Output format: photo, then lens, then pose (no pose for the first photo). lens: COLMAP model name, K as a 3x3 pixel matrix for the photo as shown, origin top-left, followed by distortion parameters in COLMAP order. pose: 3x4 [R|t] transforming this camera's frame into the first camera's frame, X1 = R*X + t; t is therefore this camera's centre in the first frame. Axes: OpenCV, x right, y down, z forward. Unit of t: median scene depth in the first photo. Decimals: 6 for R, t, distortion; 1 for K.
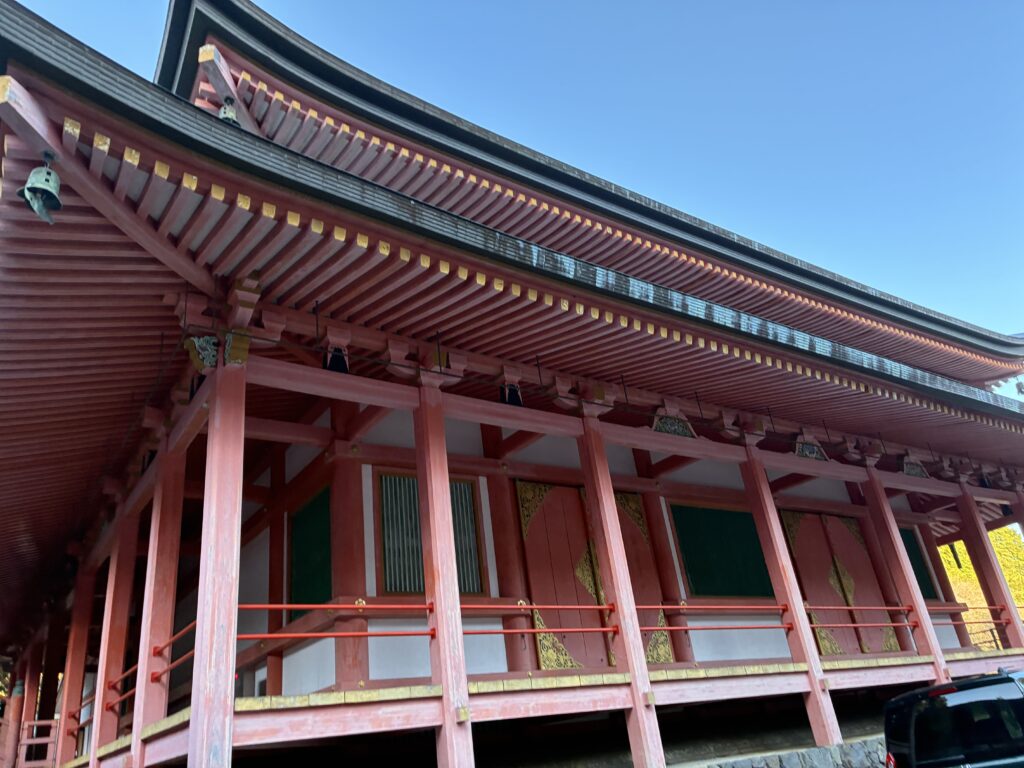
lens RADIAL K [[767.8, 0, 506.6], [0, 767.8, 383.7], [0, 0, 1]] dist [0.044882, -0.049157]
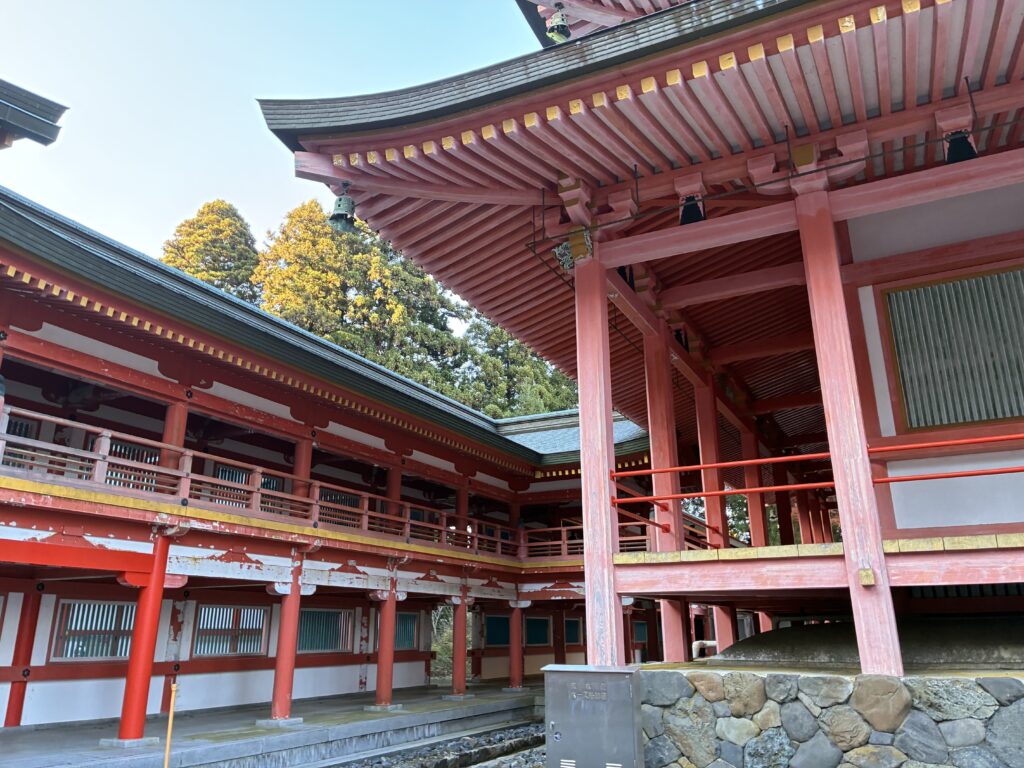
lens RADIAL K [[767.8, 0, 508.5], [0, 767.8, 385.0], [0, 0, 1]] dist [0.044882, -0.049157]
pose [[0.466989, -0.161199, -0.869446, 0.531125], [0.338803, 0.940827, 0.007542, 0.100985], [0.816782, -0.298093, 0.493971, 0.347499]]
